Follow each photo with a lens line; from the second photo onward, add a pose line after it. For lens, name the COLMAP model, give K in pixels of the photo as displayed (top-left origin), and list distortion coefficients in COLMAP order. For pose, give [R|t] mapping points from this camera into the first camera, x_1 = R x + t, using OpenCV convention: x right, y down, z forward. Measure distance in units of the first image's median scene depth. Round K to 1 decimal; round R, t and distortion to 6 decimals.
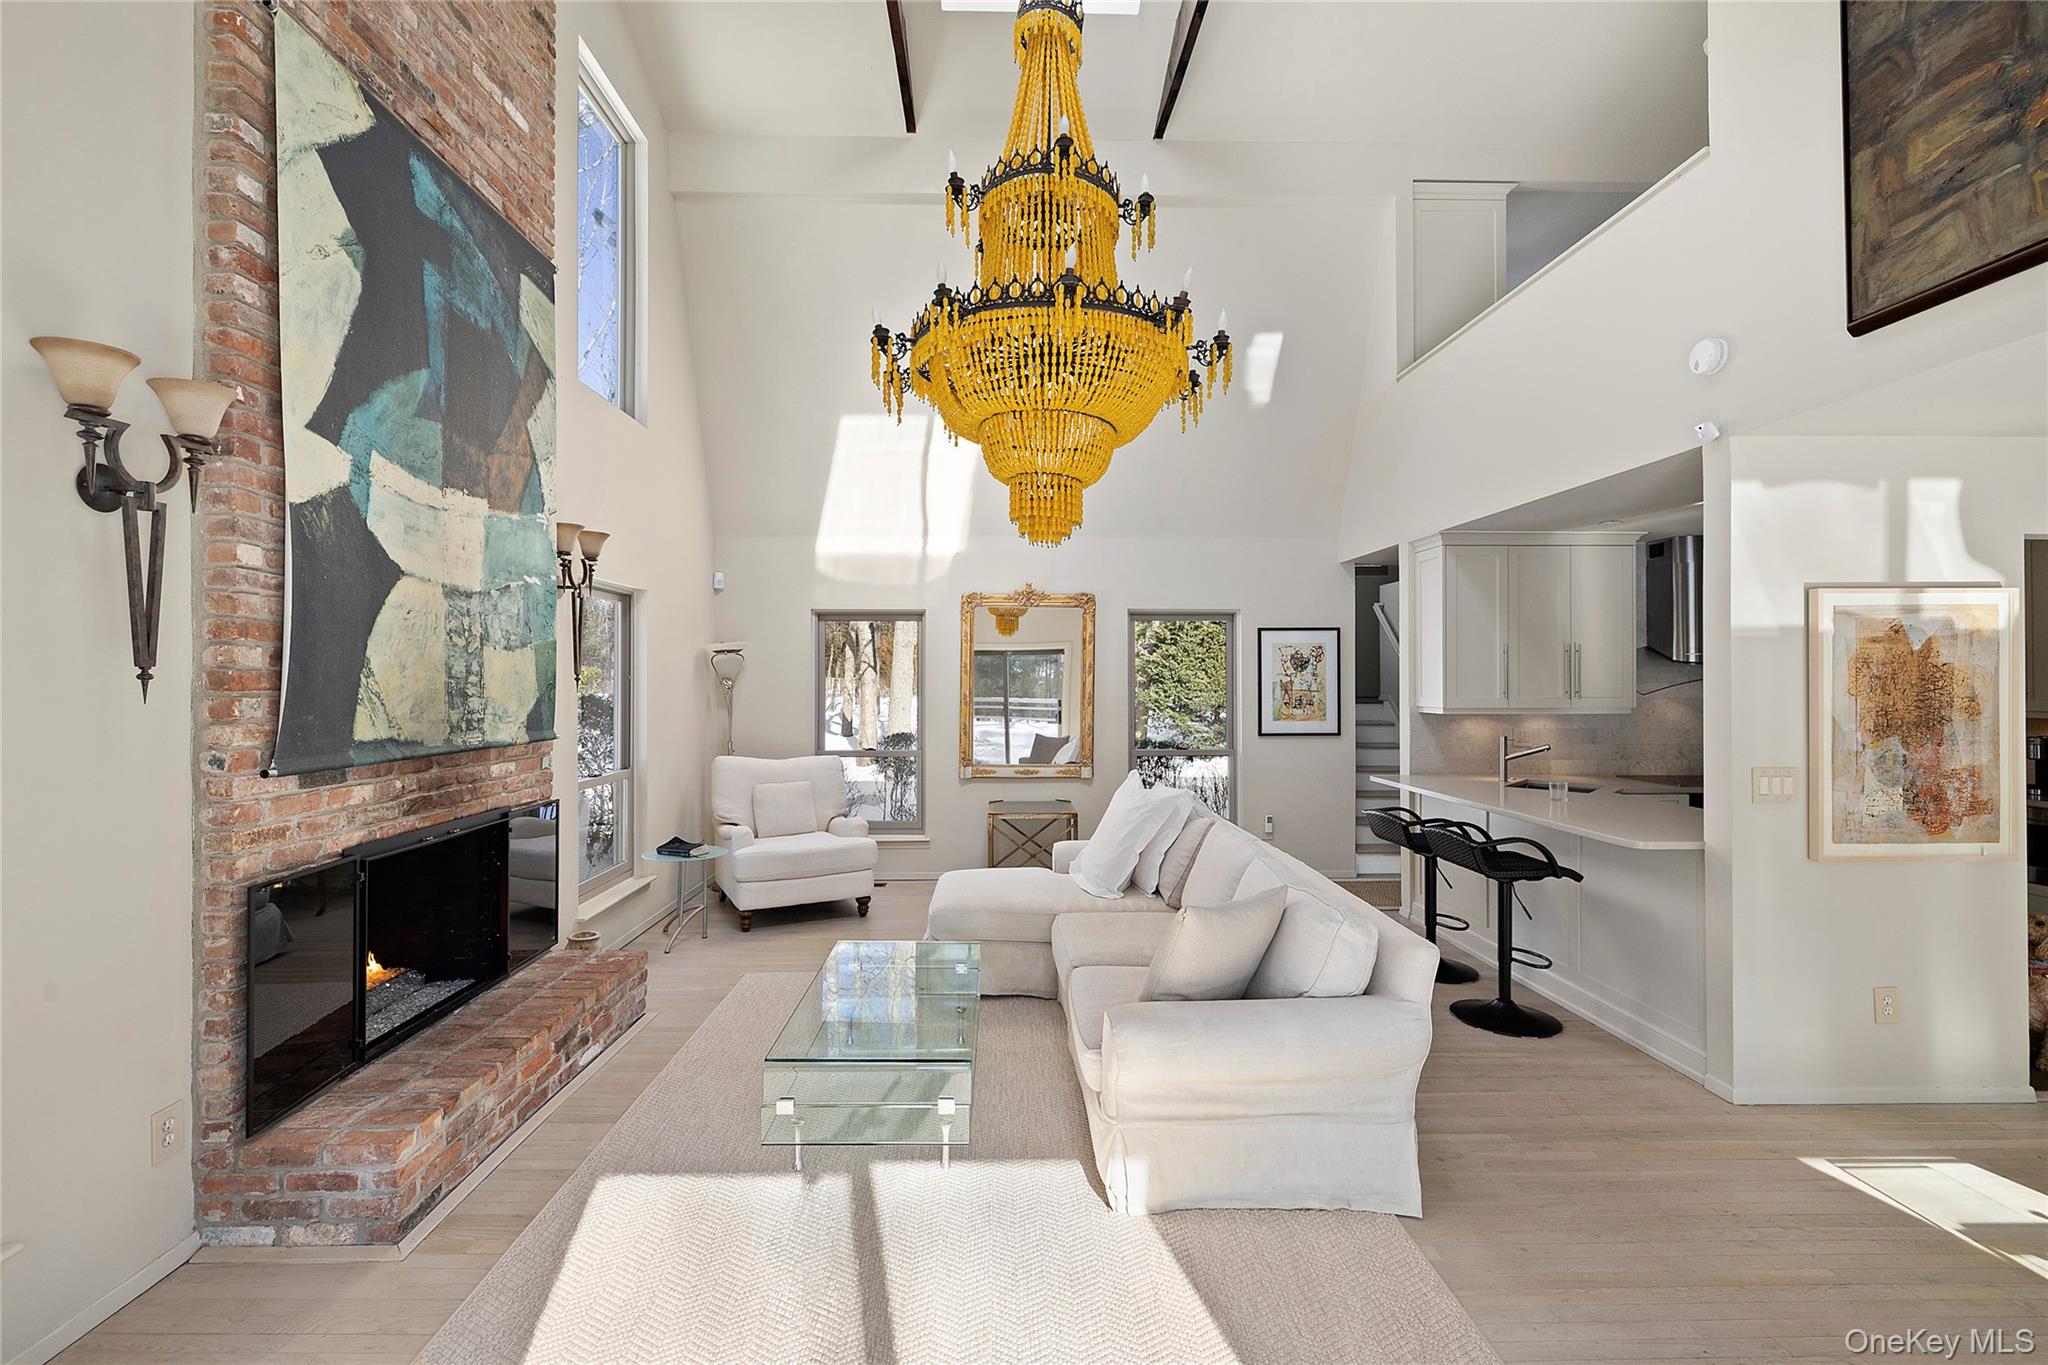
lens RADIAL K [[879.6, 0, 1014.2], [0, 879.6, 676.9], [0, 0, 1]] dist [0.000543, -0.000154]
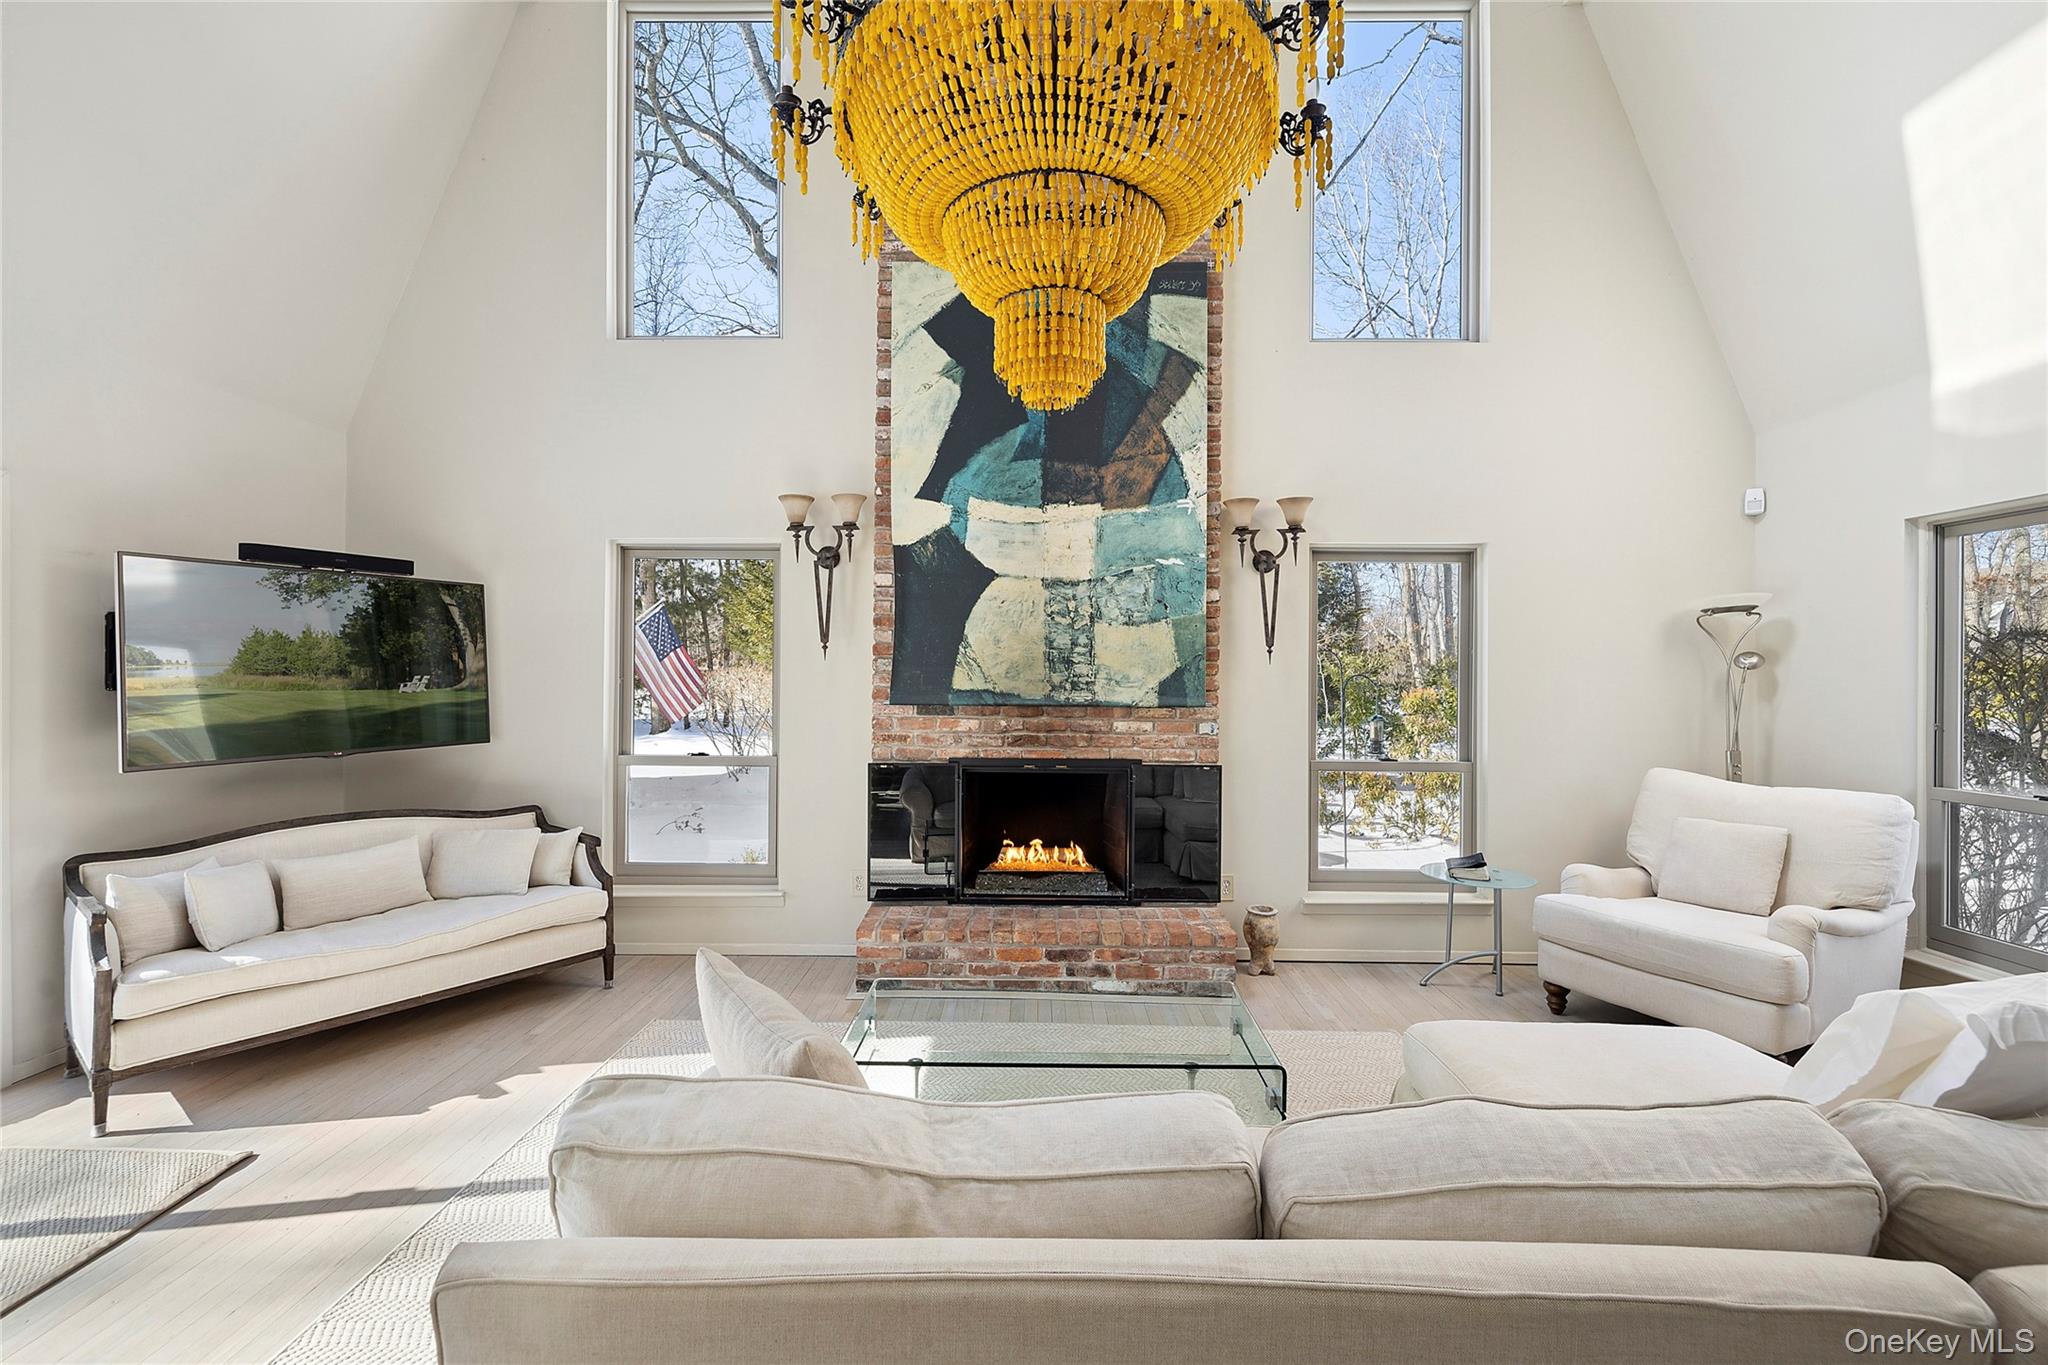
lens RADIAL K [[879.6, 0, 1018.9], [0, 879.6, 671.3], [0, 0, 1]] dist [0.000543, -0.000154]
pose [[-0.042311, -0.000656, -0.999104, 0.687699], [-0.004384, 0.999990, -0.000471, 0.036432], [0.999095, 0.004361, -0.042313, 1.025410]]
